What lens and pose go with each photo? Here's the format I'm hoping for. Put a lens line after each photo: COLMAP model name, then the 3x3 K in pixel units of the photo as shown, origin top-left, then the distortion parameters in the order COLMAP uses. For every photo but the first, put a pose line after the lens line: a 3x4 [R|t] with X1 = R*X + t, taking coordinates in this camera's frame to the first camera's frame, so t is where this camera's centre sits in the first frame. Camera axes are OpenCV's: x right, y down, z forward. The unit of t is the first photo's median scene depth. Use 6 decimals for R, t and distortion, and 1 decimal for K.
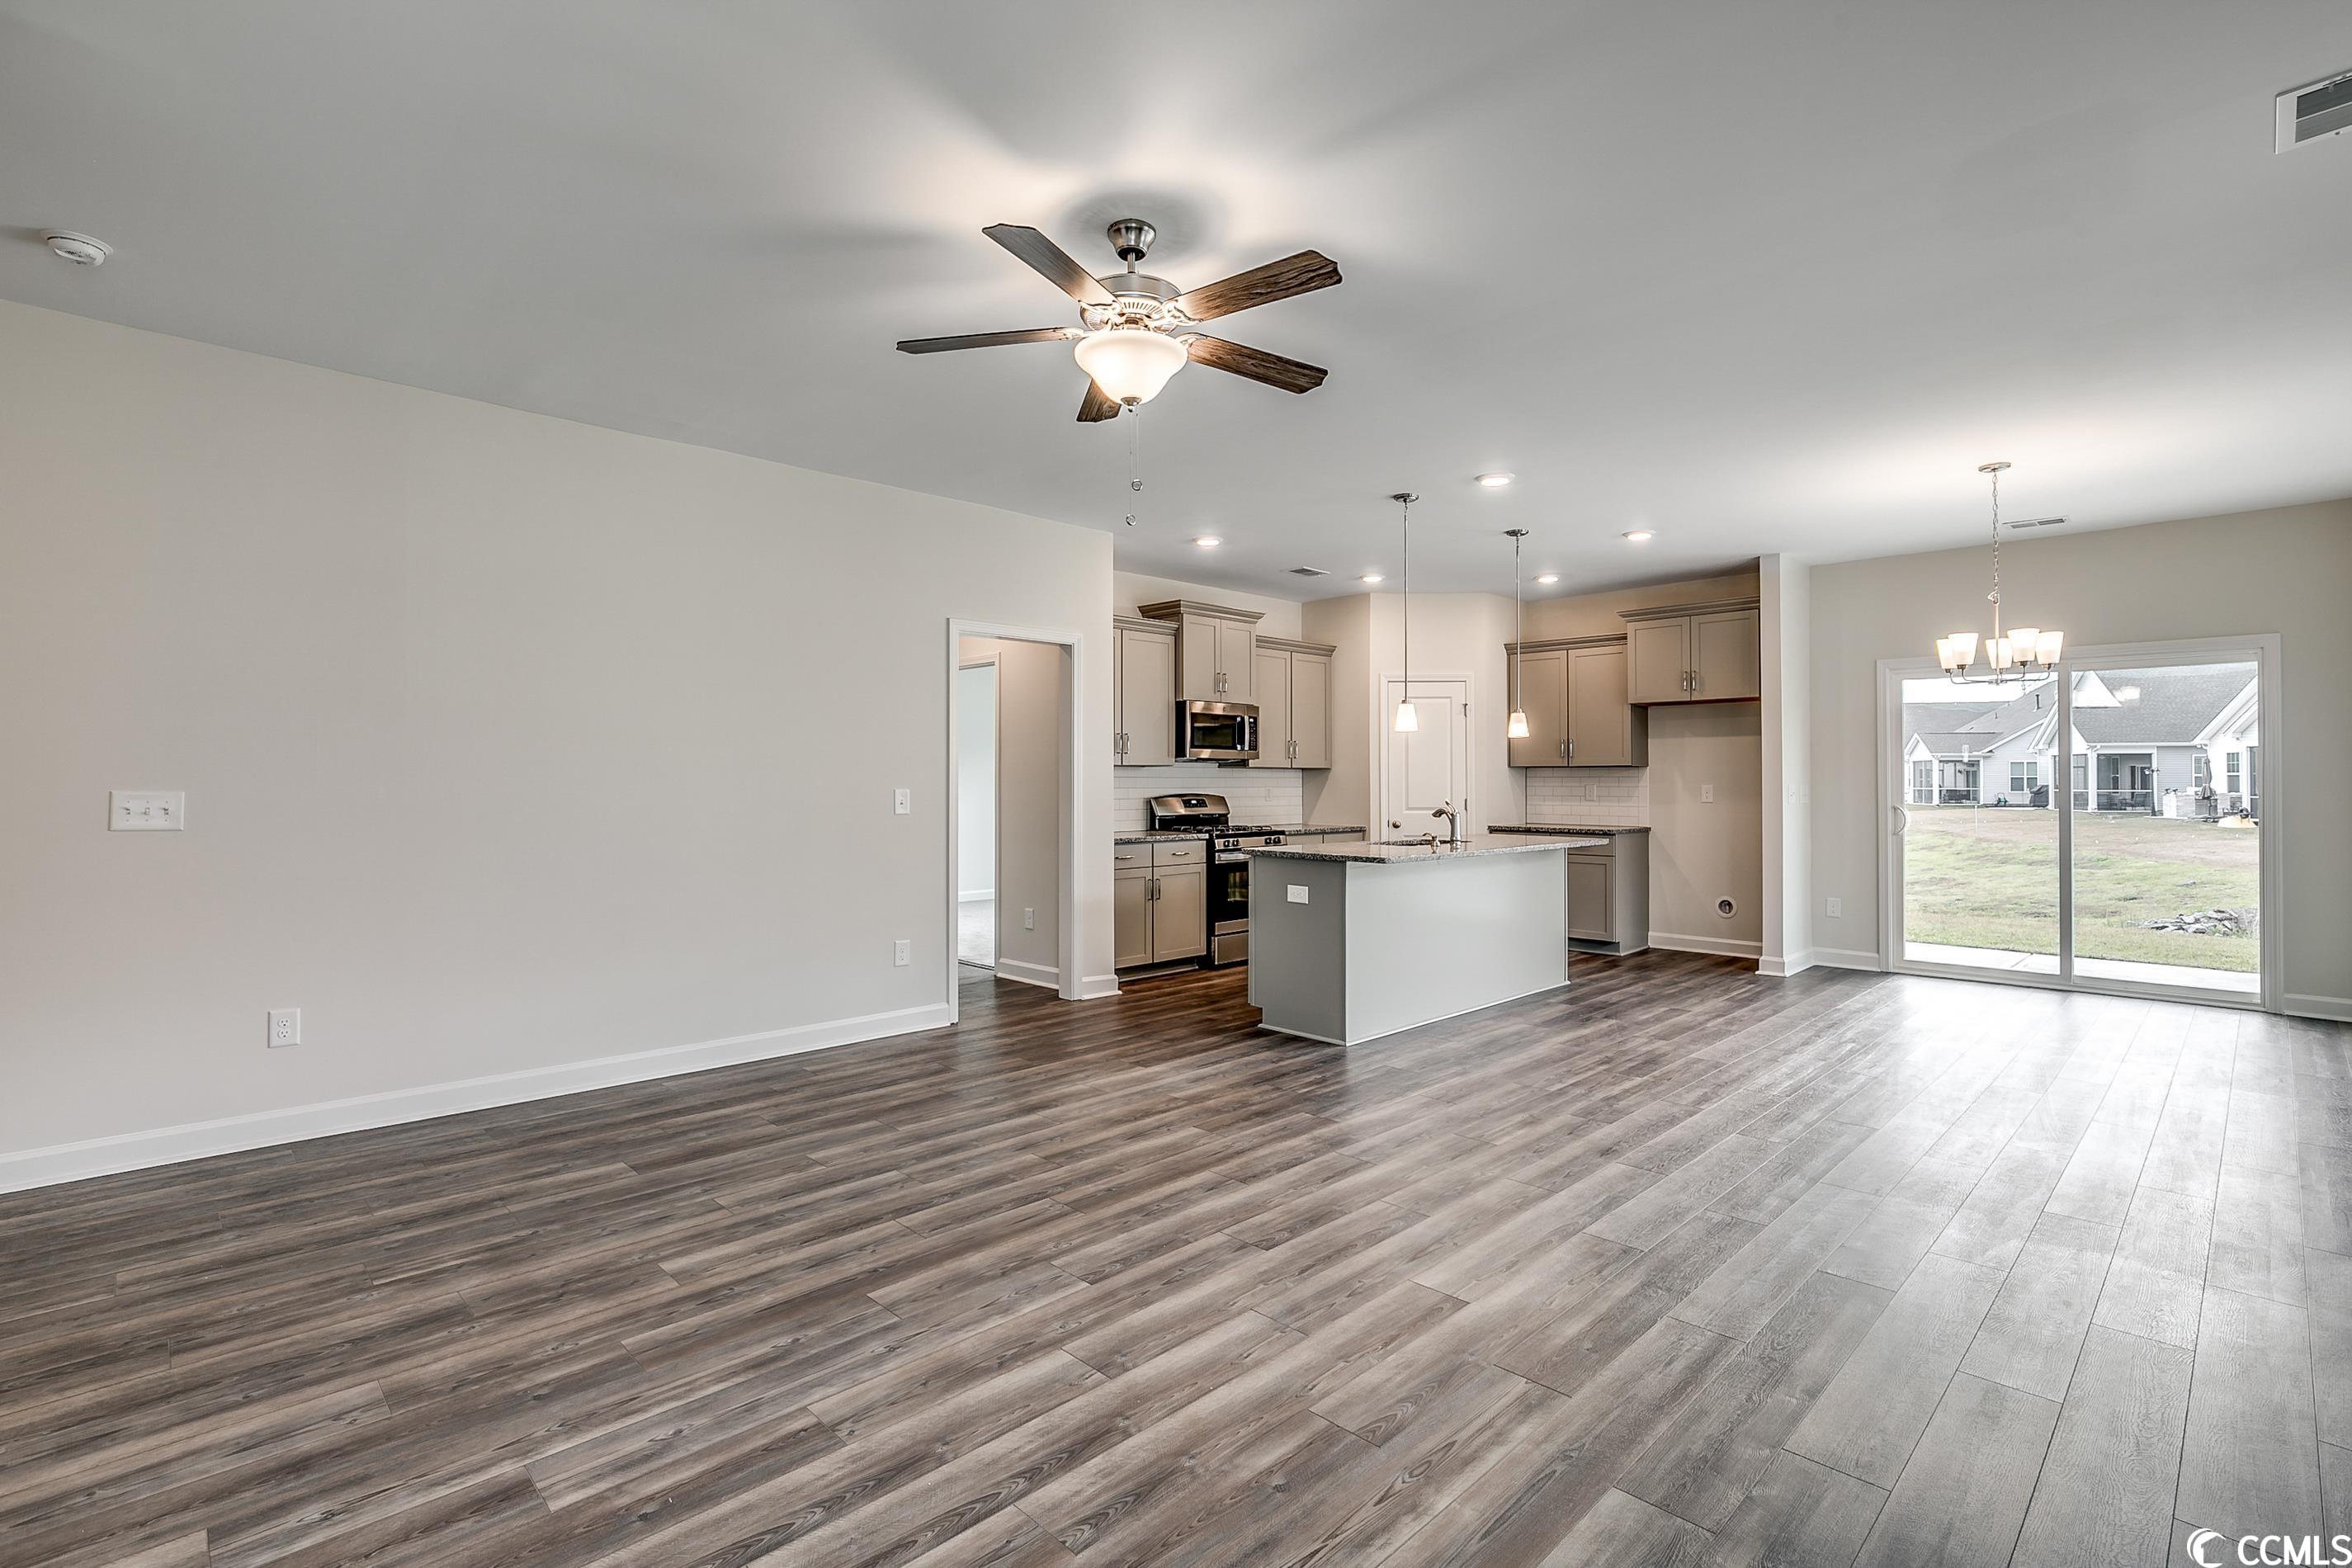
lens RADIAL K [[1077.2, 0, 1176.0], [0, 1077.2, 784.0], [0, 0, 1]] dist [-0.010225, 0.000071]
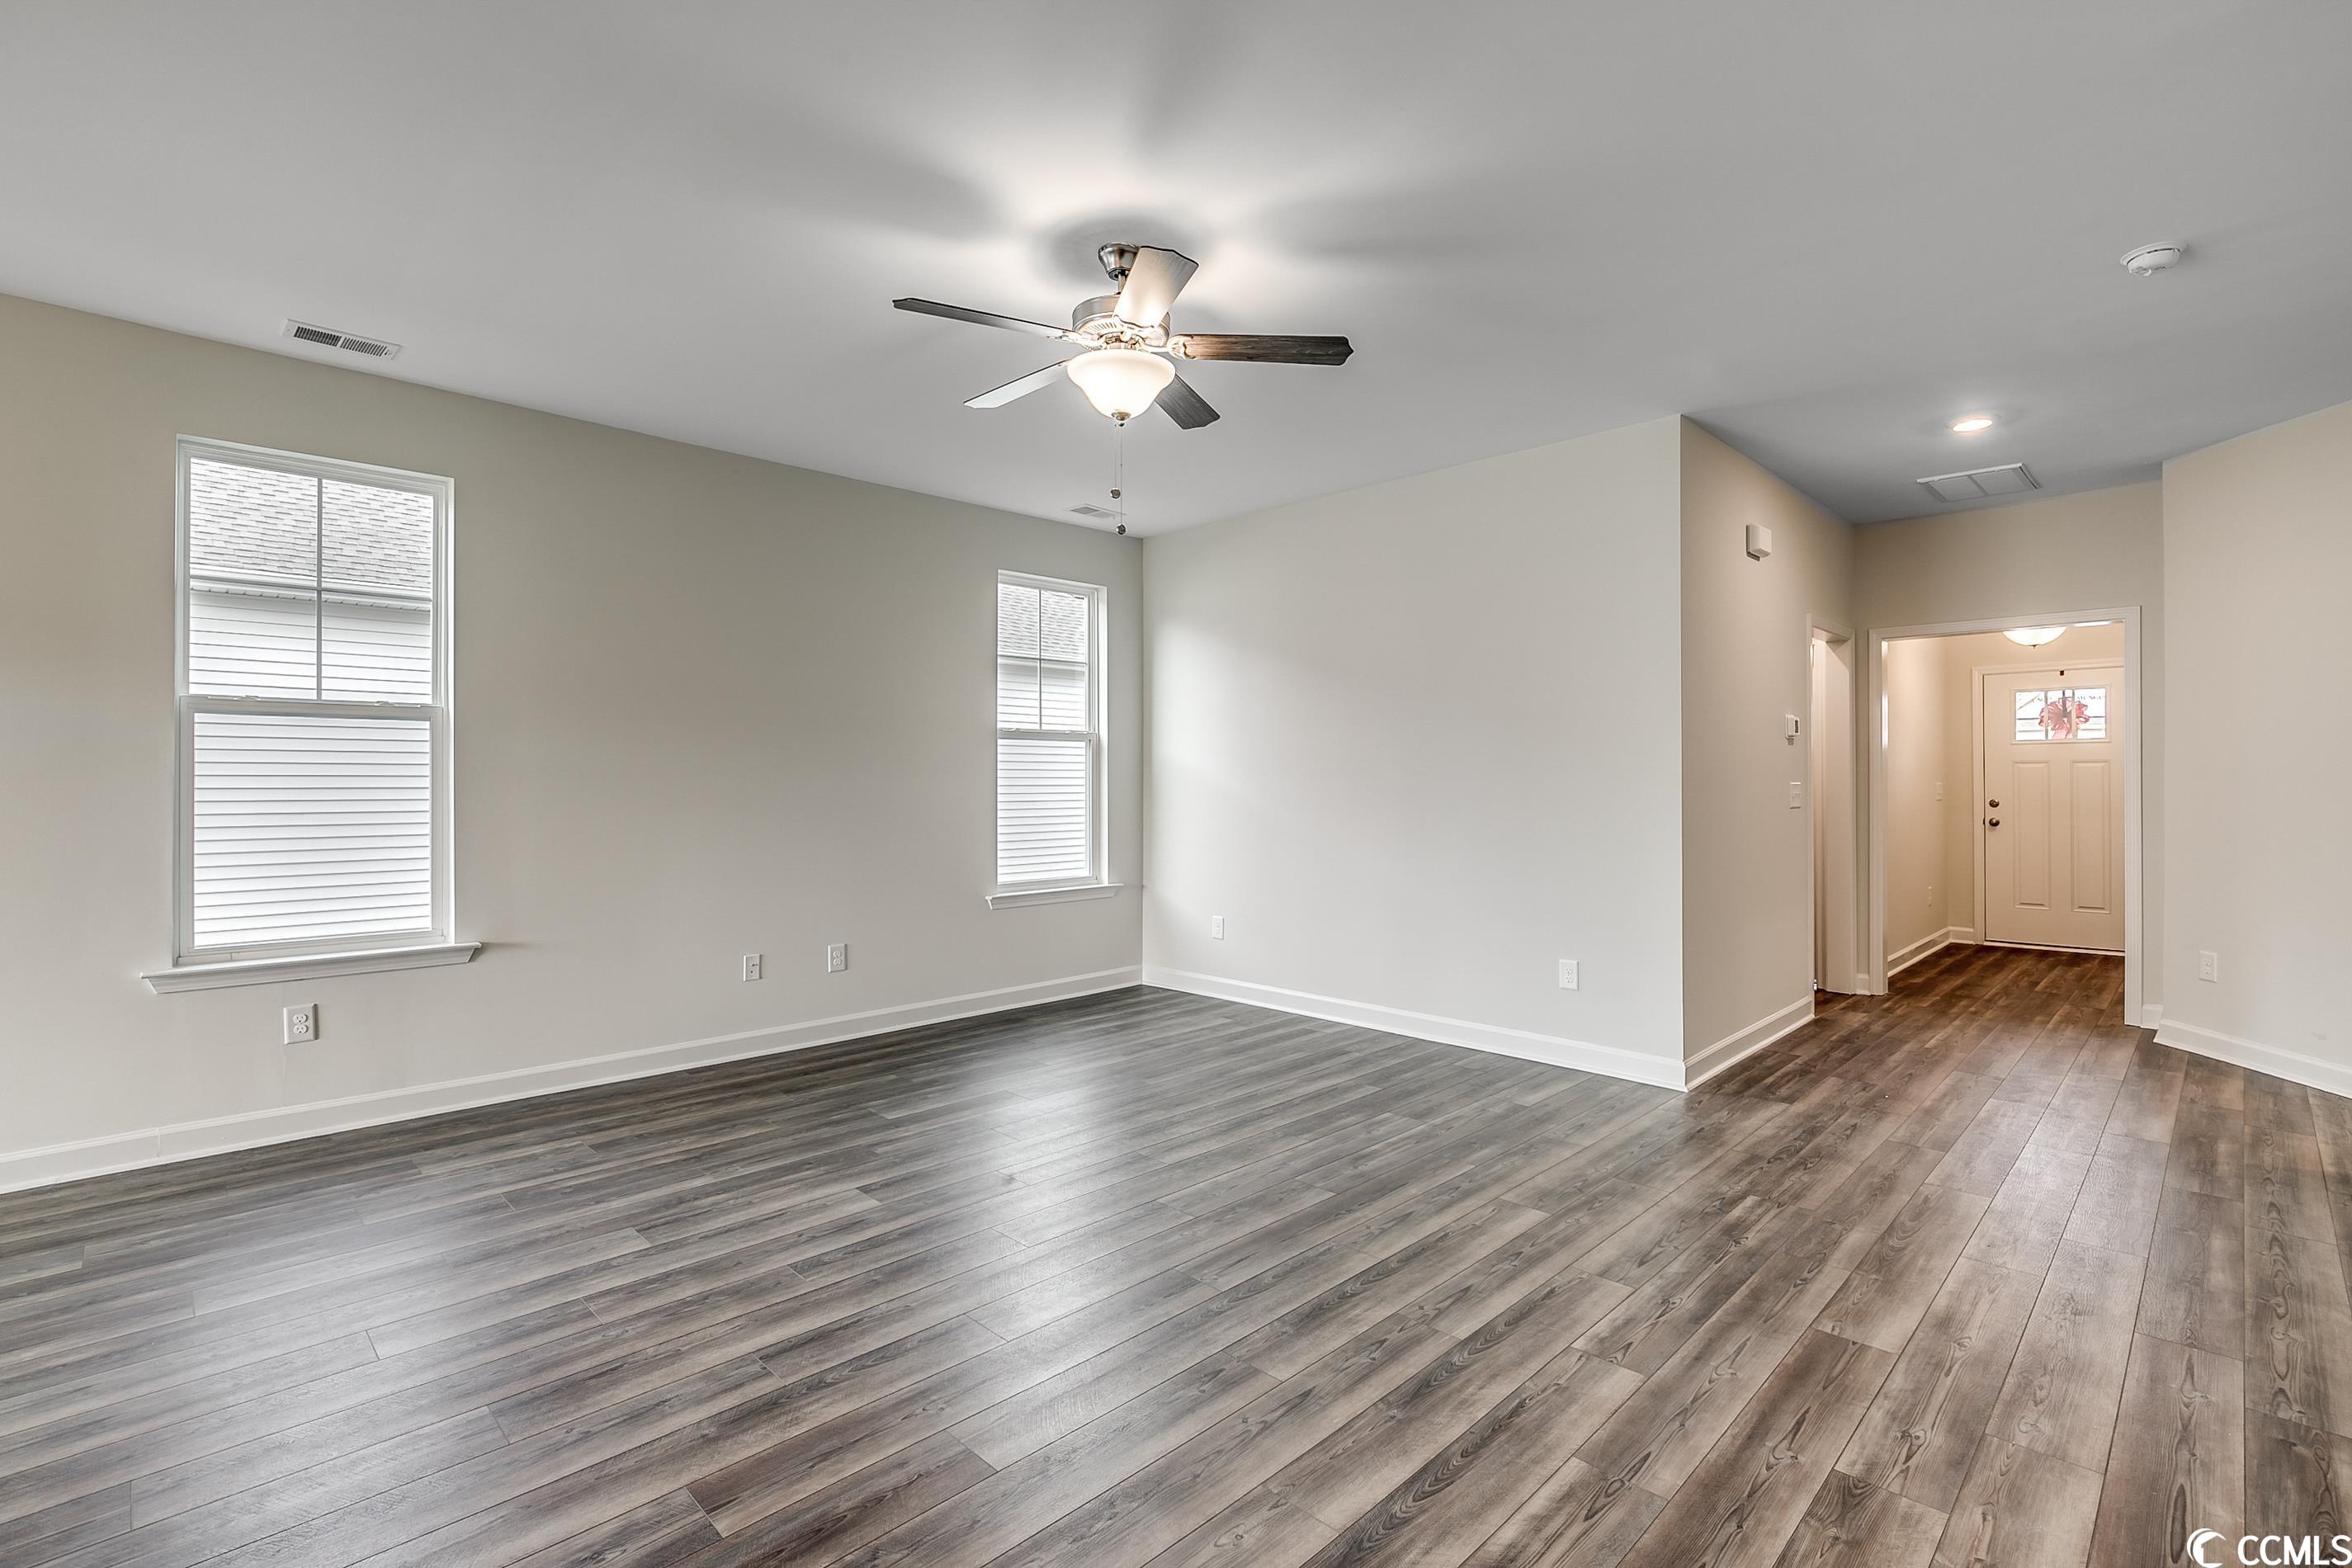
lens RADIAL K [[1087.7, 0, 1189.9], [0, 1087.7, 780.4], [0, 0, 1]] dist [-0.016140, -0.000075]
pose [[-0.999764, 0.000011, -0.021708, -0.069887], [-0.000031, 0.999998, 0.001921, -0.000872], [0.021708, 0.001922, -0.999763, 1.666702]]
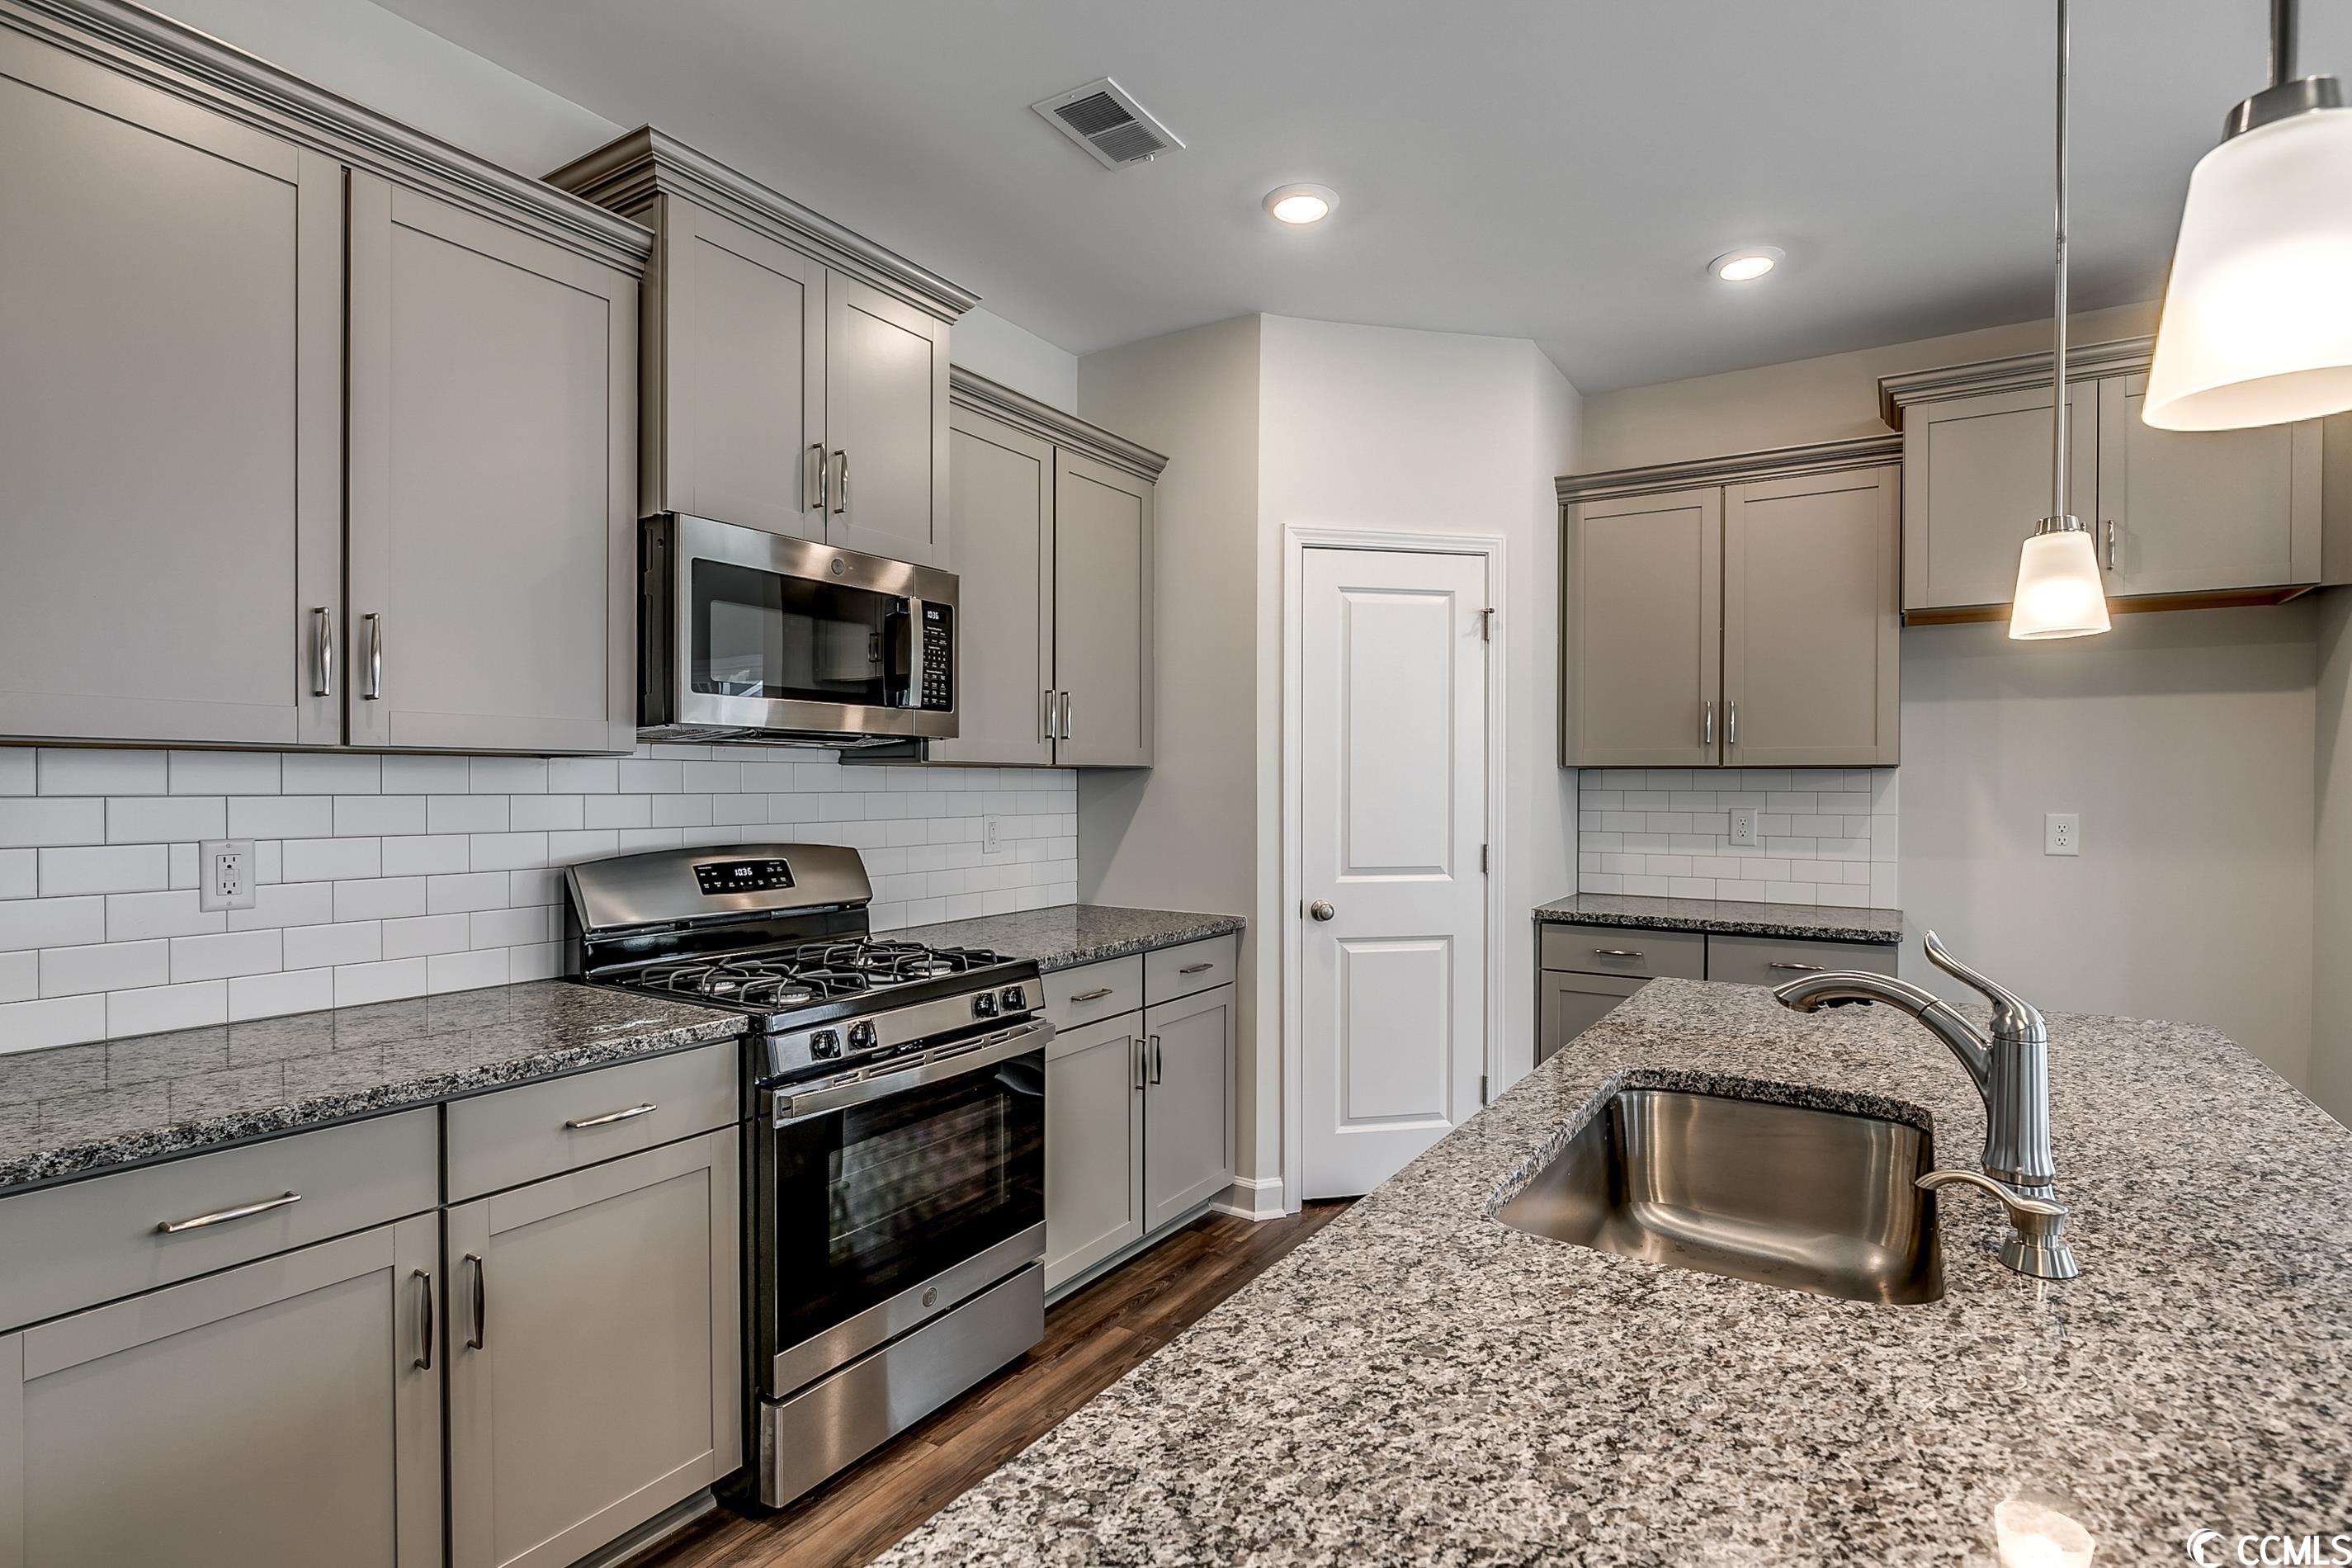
lens RADIAL K [[1161.4, 0, 1197.2], [0, 1161.4, 792.1], [0, 0, 1]] dist [-0.001053, 0.000033]
pose [[0.969406, 0.001629, 0.245458, 0.136768], [-0.002957, 0.999983, 0.005041, -0.019077], [-0.245446, -0.005613, 0.969394, 1.441463]]
